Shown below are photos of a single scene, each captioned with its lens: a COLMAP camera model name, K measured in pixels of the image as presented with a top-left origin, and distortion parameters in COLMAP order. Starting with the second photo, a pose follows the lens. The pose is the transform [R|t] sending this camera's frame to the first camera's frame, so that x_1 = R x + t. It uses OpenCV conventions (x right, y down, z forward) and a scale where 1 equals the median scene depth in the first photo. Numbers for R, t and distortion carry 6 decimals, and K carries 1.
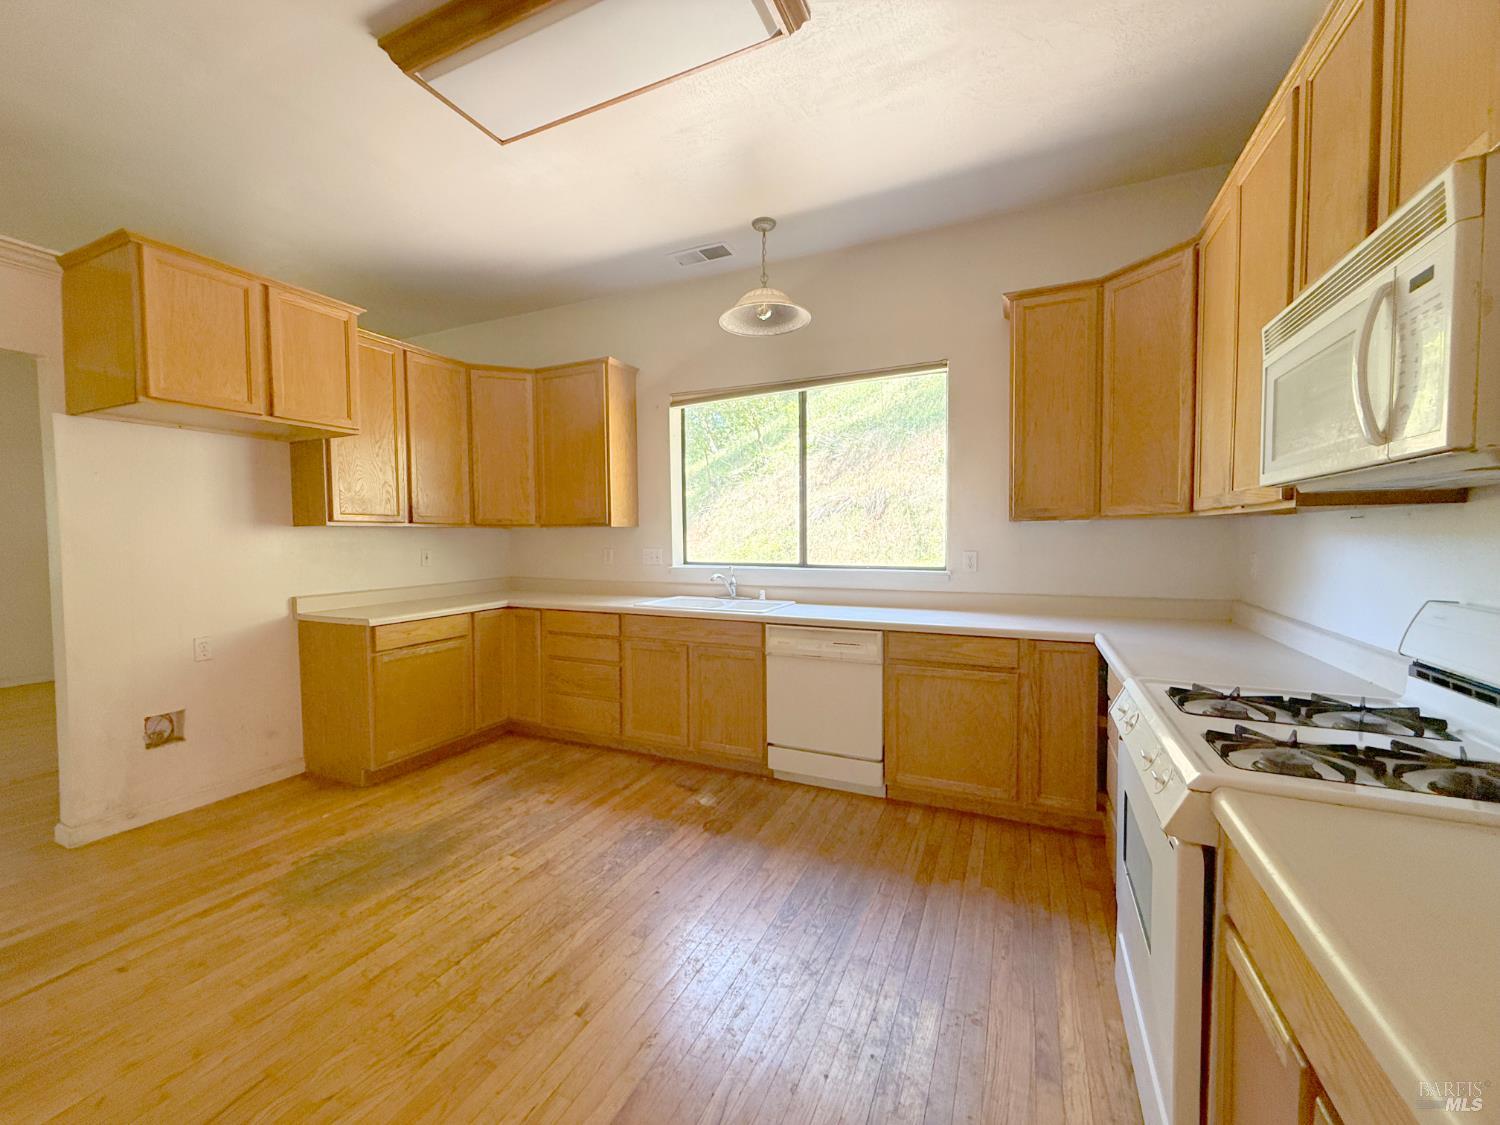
lens RADIAL K [[600.3, 0, 745.9], [0, 600.3, 562.0], [0, 0, 1]] dist [0.000850, -0.000005]
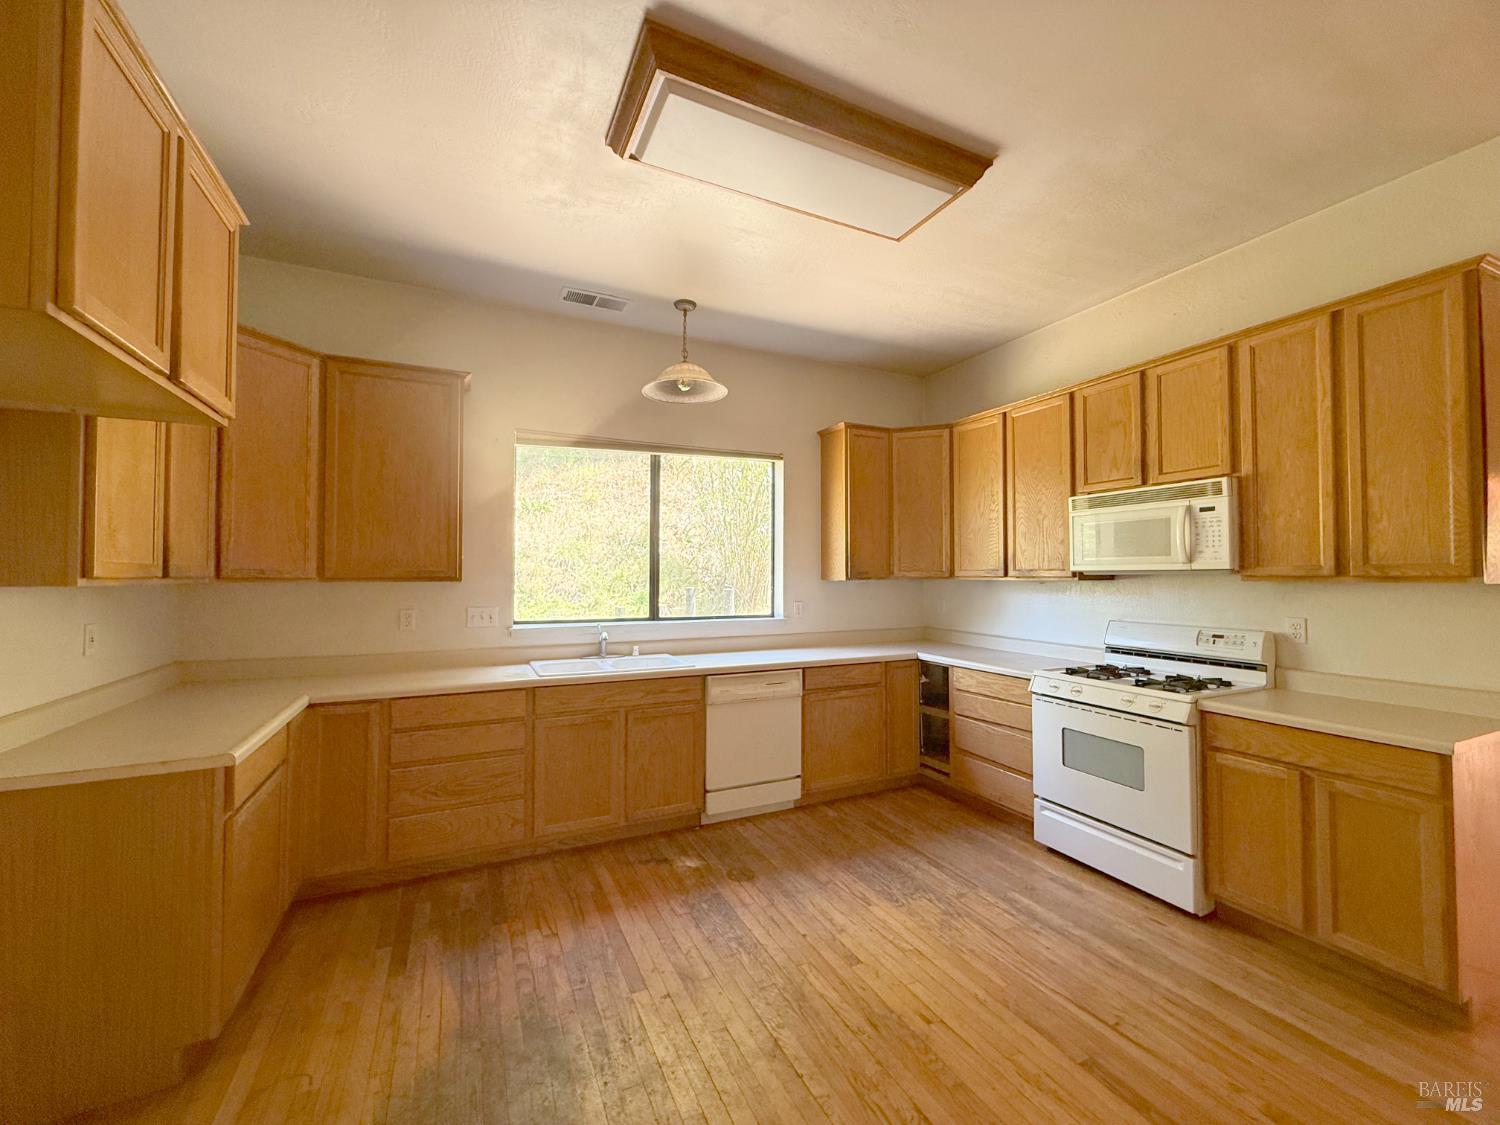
lens RADIAL K [[600.3, 0, 745.9], [0, 600.3, 562.0], [0, 0, 1]] dist [0.000850, -0.000005]
pose [[0.639137, 0.023413, 0.768736, -0.740202], [0.030929, 0.997945, -0.056109, -0.036092], [-0.768471, 0.059638, 0.637100, 0.258466]]
